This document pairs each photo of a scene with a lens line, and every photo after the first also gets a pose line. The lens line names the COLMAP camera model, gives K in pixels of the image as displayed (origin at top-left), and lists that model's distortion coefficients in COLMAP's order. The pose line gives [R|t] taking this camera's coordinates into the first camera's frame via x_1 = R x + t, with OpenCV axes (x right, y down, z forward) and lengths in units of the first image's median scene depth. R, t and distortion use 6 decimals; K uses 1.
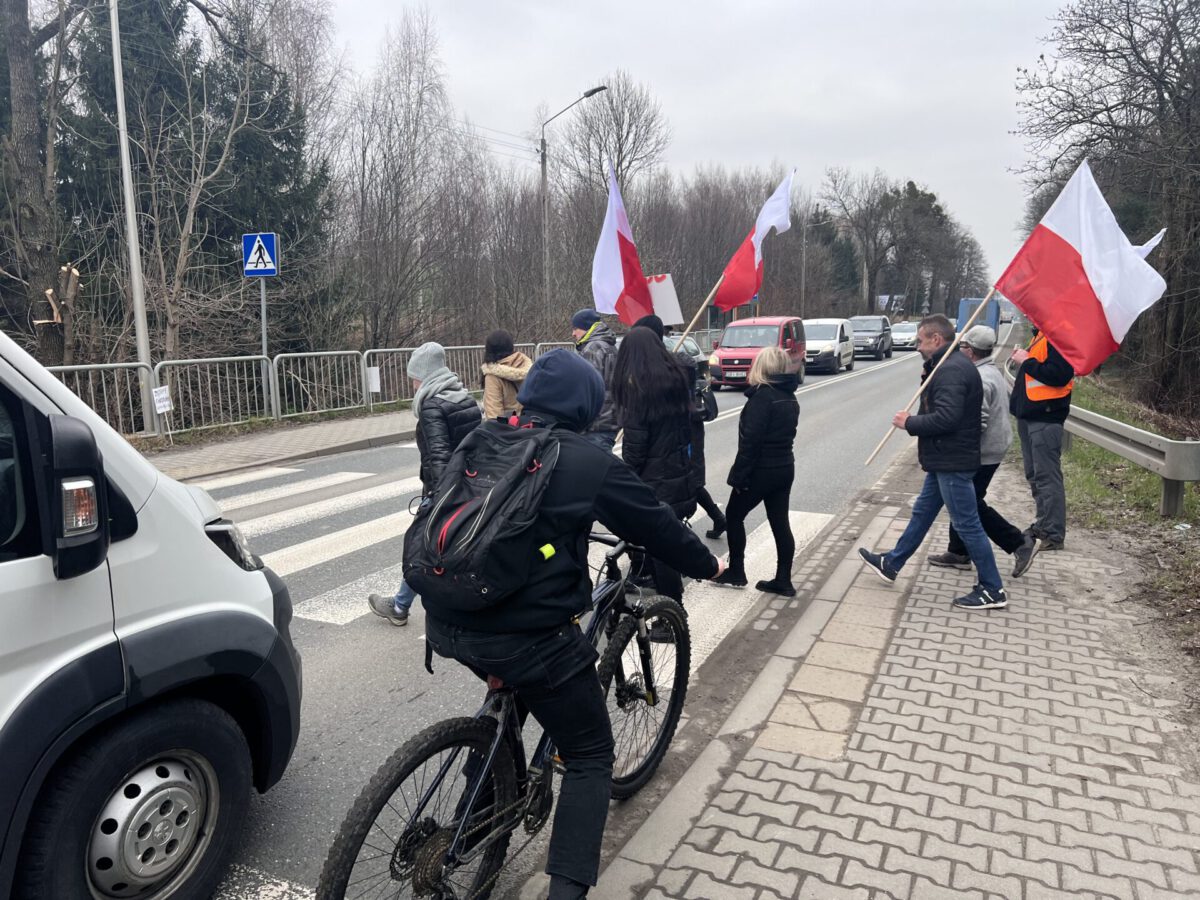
lens RADIAL K [[892.6, 0, 600.0], [0, 892.6, 450.0], [0, 0, 1]] dist [0.060631, -0.065302]
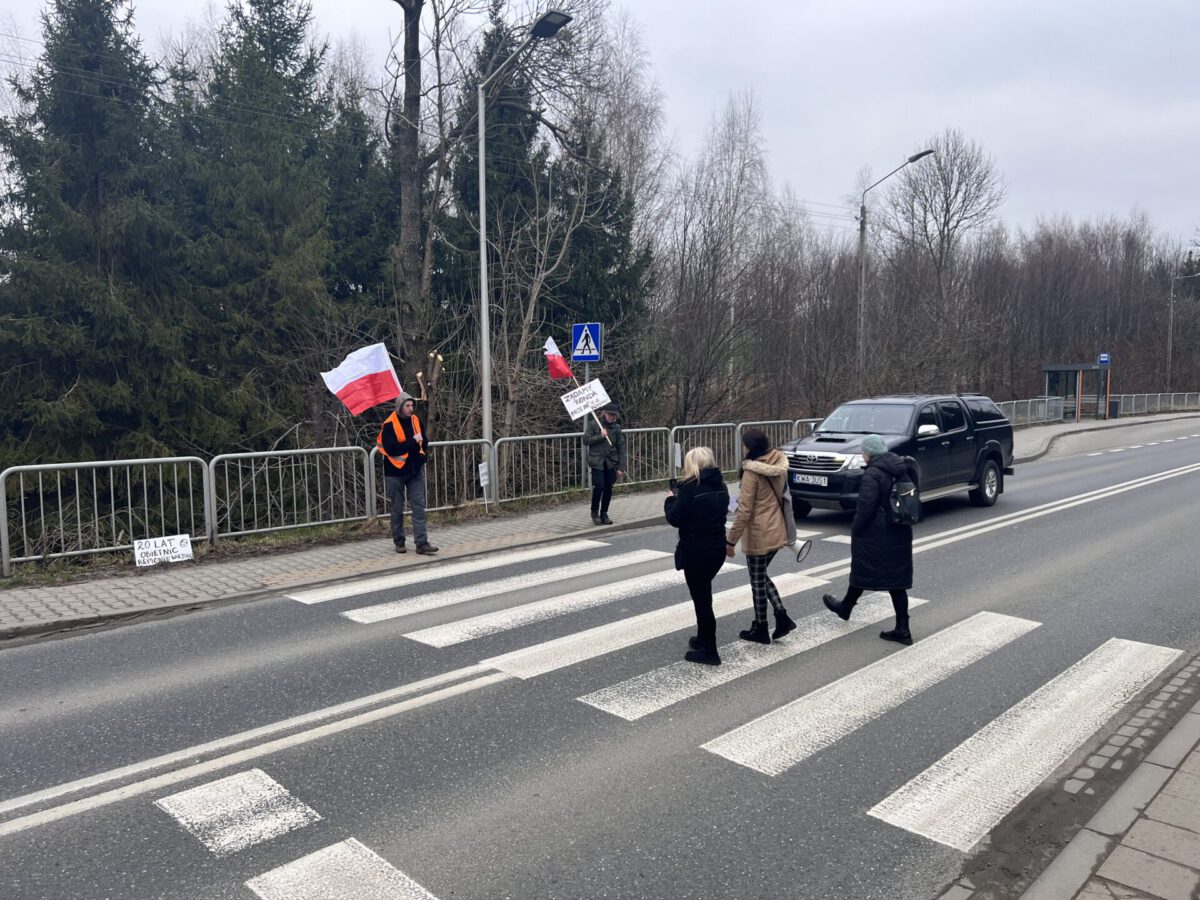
lens RADIAL K [[889.0, 0, 597.2], [0, 889.0, 449.4], [0, 0, 1]] dist [0.055432, -0.059268]
pose [[0.940705, 0.033330, -0.337586, 0.004730], [-0.054605, 0.997062, -0.053722, -0.013631], [0.334803, 0.068970, 0.939761, -0.007540]]
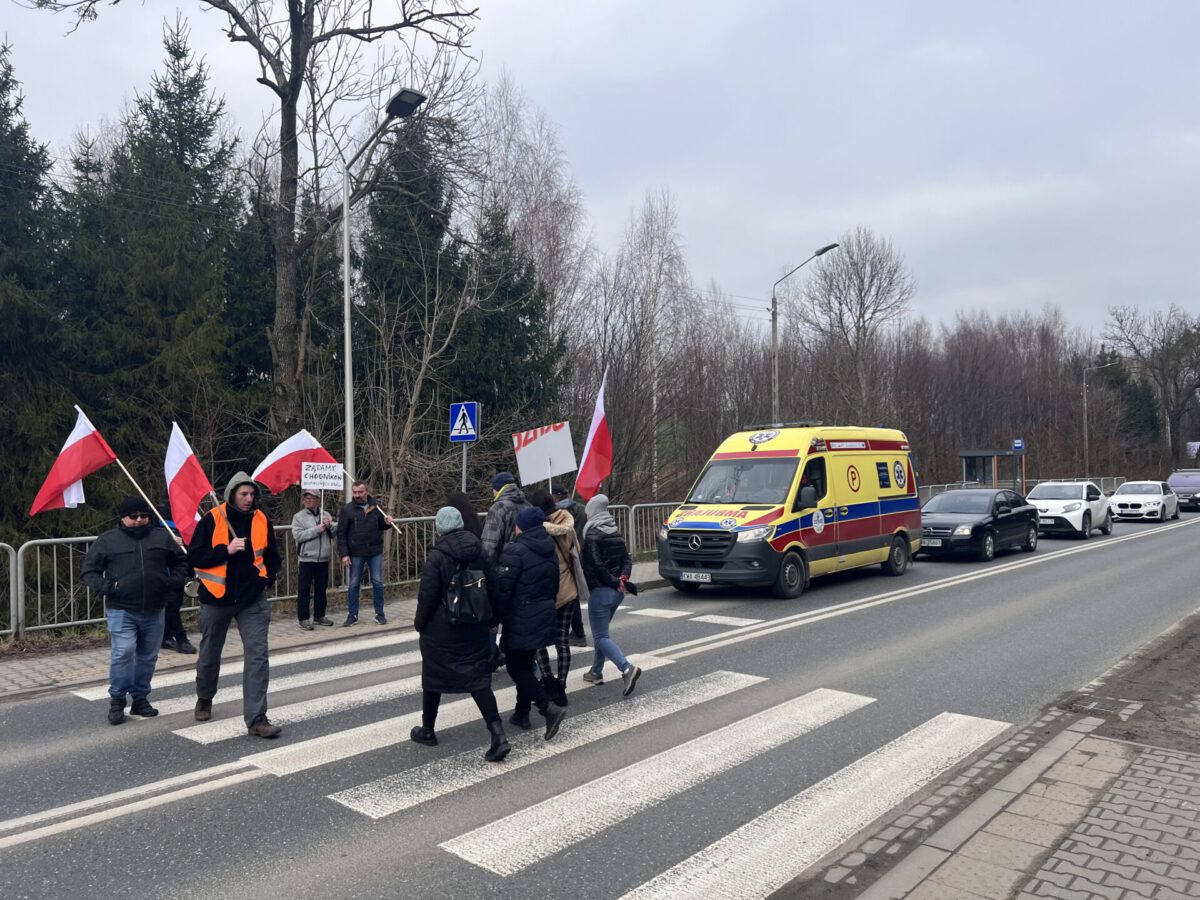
lens RADIAL K [[889.2, 0, 598.1], [0, 889.2, 458.2], [0, 0, 1]] dist [0.057279, -0.065189]
pose [[0.958073, -0.008730, -0.286390, 0.041954], [-0.036285, 0.987791, -0.151498, -0.009166], [0.284217, 0.155538, 0.946060, 0.022095]]
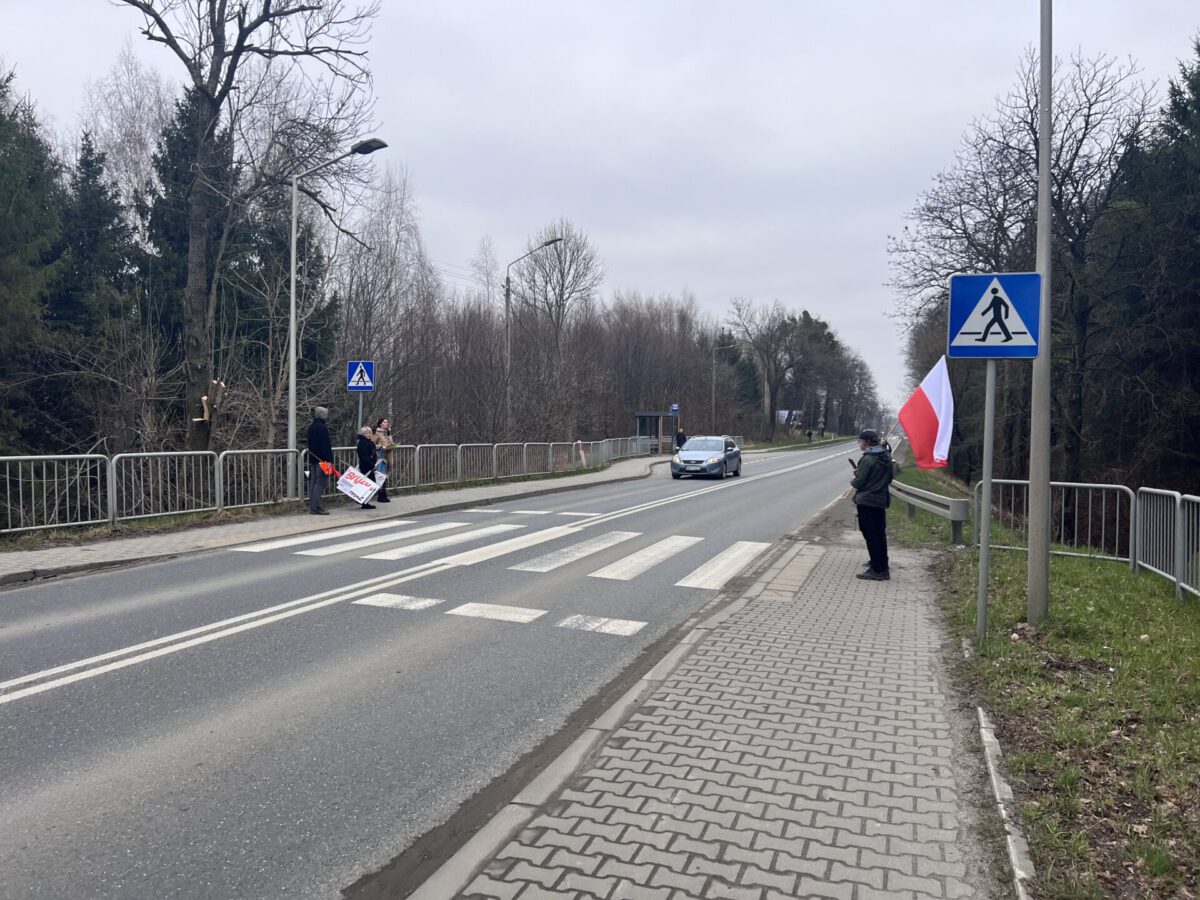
lens RADIAL K [[896.7, 0, 588.9], [0, 896.7, 433.8], [0, 0, 1]] dist [0.101032, -0.132863]
pose [[0.995567, 0.022853, 0.091236, -0.076011], [-0.010166, 0.990495, -0.137173, 0.032371], [-0.093504, 0.135638, 0.986336, -0.212448]]
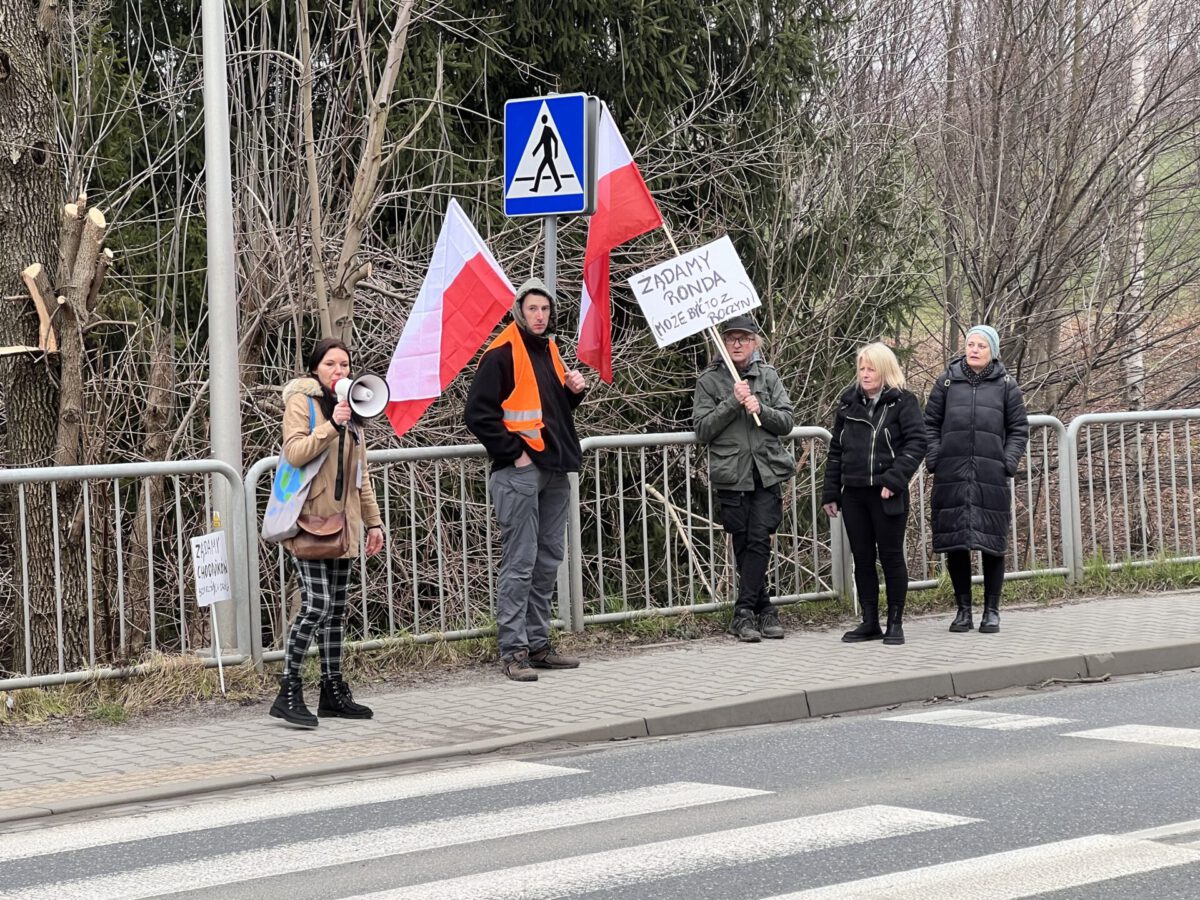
lens RADIAL K [[3061.7, 0, 600.0], [0, 3061.7, 450.0], [0, 0, 1]] dist [0.071663, 1.034245]
pose [[0.921619, 0.006339, -0.388045, 0.053803], [-0.045117, 0.994837, -0.090902, 0.002429], [0.385466, 0.101285, 0.917146, -0.037866]]
